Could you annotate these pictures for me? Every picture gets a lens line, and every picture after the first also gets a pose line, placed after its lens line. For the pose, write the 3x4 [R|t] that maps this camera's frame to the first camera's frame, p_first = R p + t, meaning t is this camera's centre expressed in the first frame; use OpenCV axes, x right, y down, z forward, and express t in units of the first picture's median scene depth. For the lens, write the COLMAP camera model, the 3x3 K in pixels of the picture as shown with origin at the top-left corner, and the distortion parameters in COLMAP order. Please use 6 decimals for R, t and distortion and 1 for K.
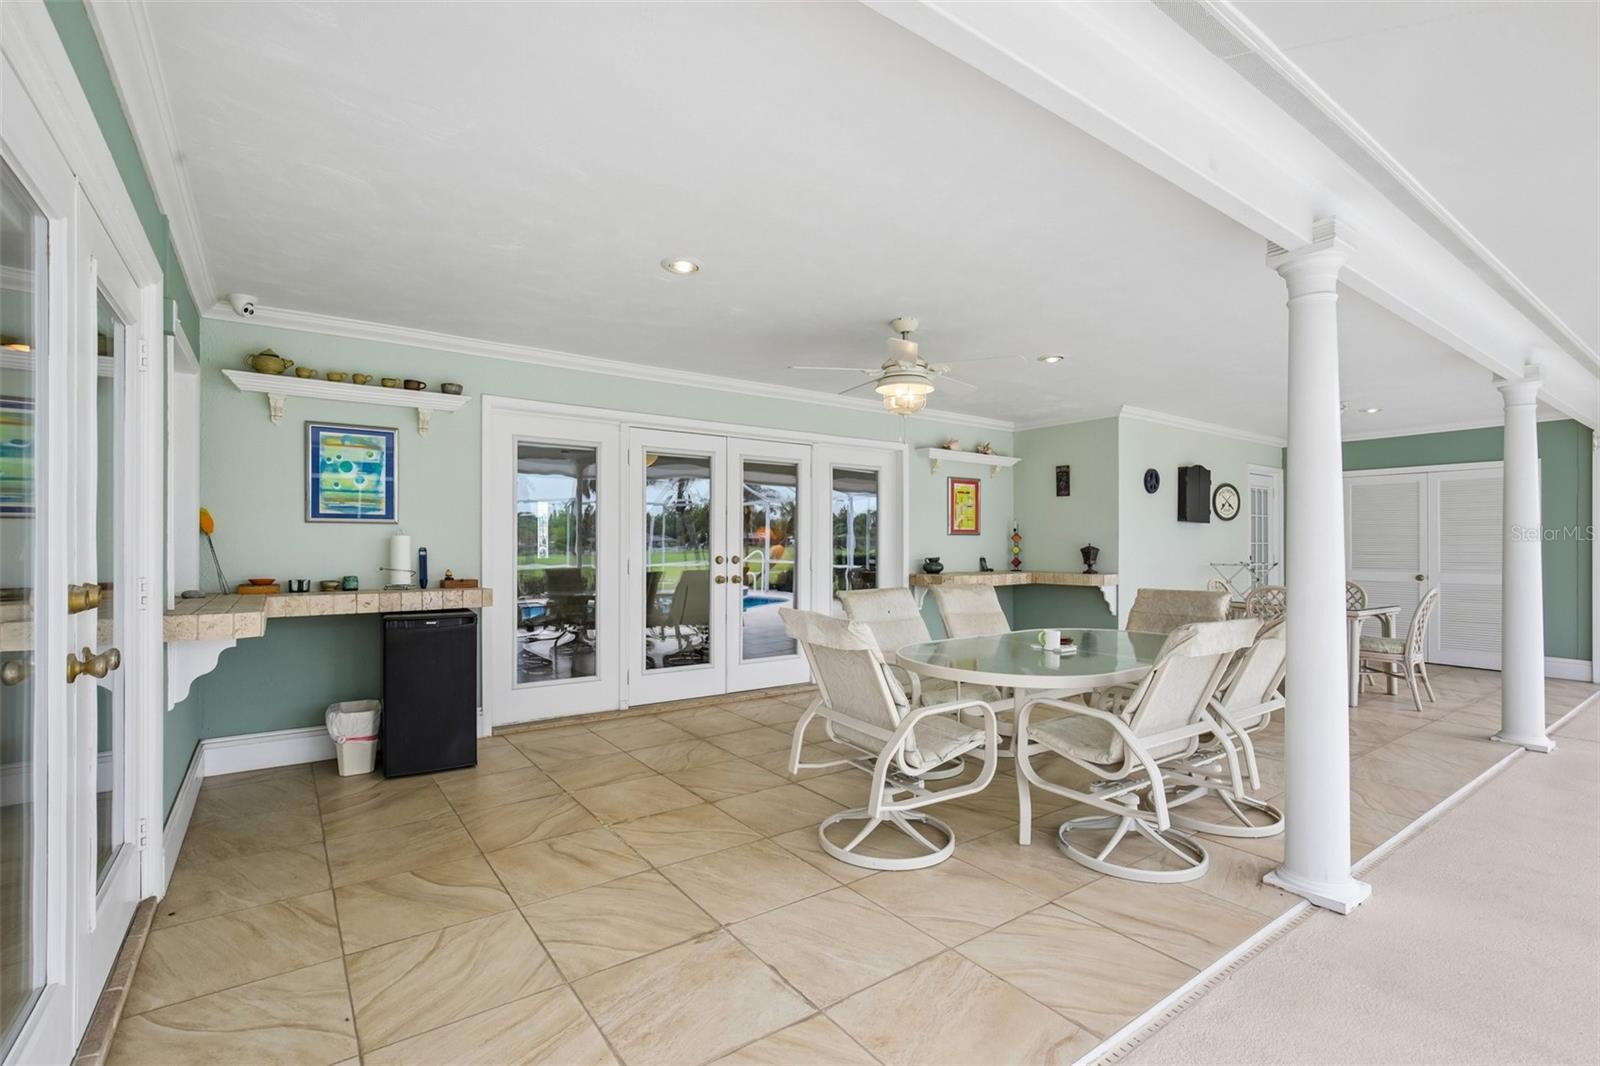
lens RADIAL K [[727.9, 0, 787.5], [0, 727.9, 543.9], [0, 0, 1]] dist [-0.013996, 0.005471]
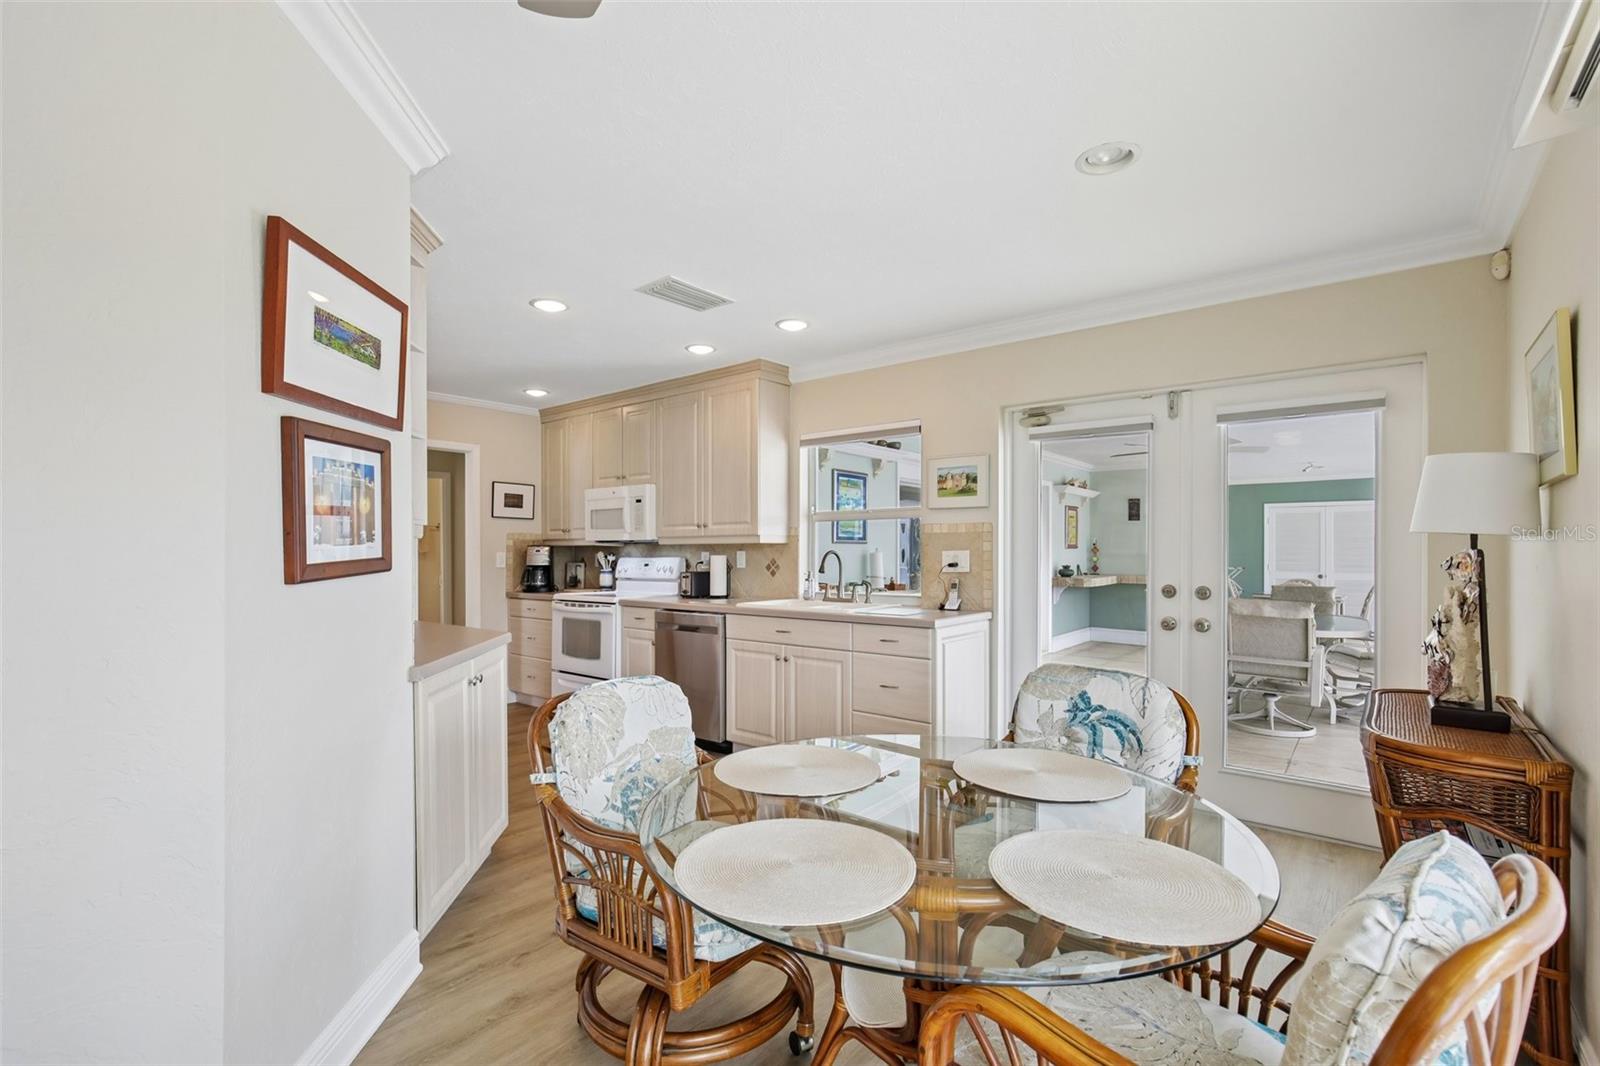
lens RADIAL K [[727.9, 0, 791.4], [0, 727.9, 544.6], [0, 0, 1]] dist [-0.013996, 0.005471]
pose [[0.965081, 0.002352, 0.261943, -0.991517], [-0.001076, 0.999987, -0.005014, -0.018977], [-0.261951, 0.004557, 0.965070, -0.267269]]
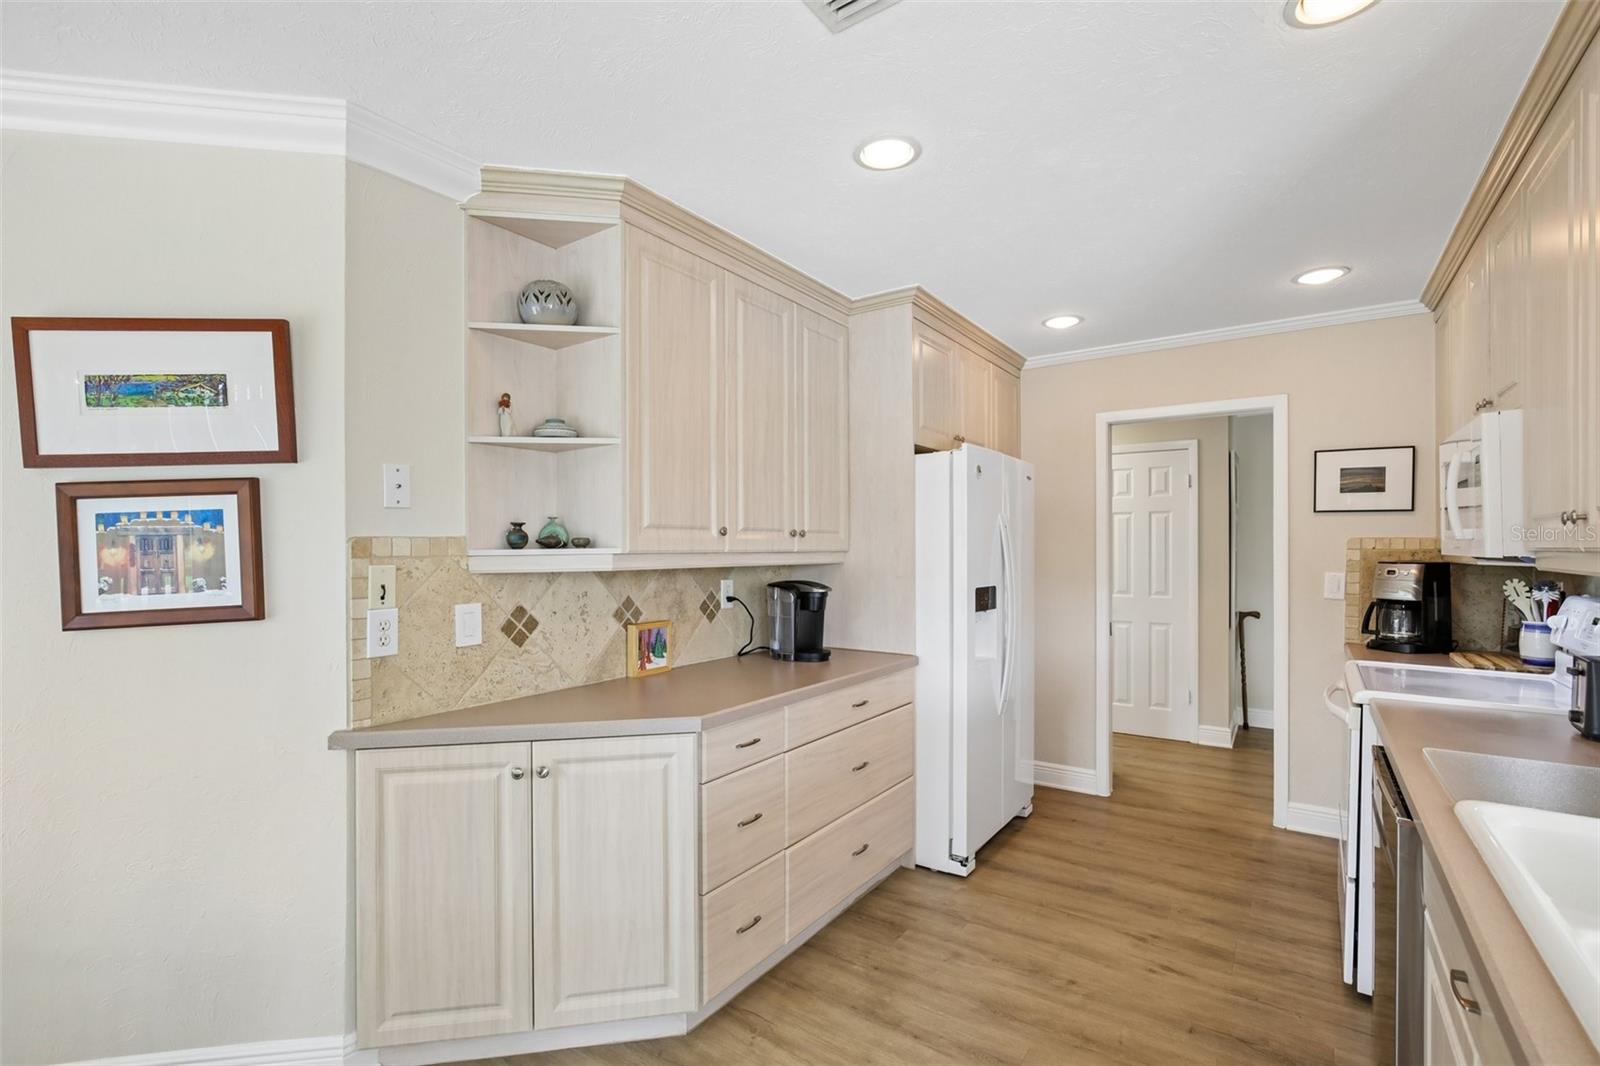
lens RADIAL K [[727.9, 0, 790.5], [0, 727.9, 546.3], [0, 0, 1]] dist [-0.013996, 0.005471]
pose [[0.336952, -0.001125, -0.941521, -0.631138], [0.008073, 0.999966, 0.001694, -0.044342], [0.941487, -0.008171, 0.336950, 0.366671]]
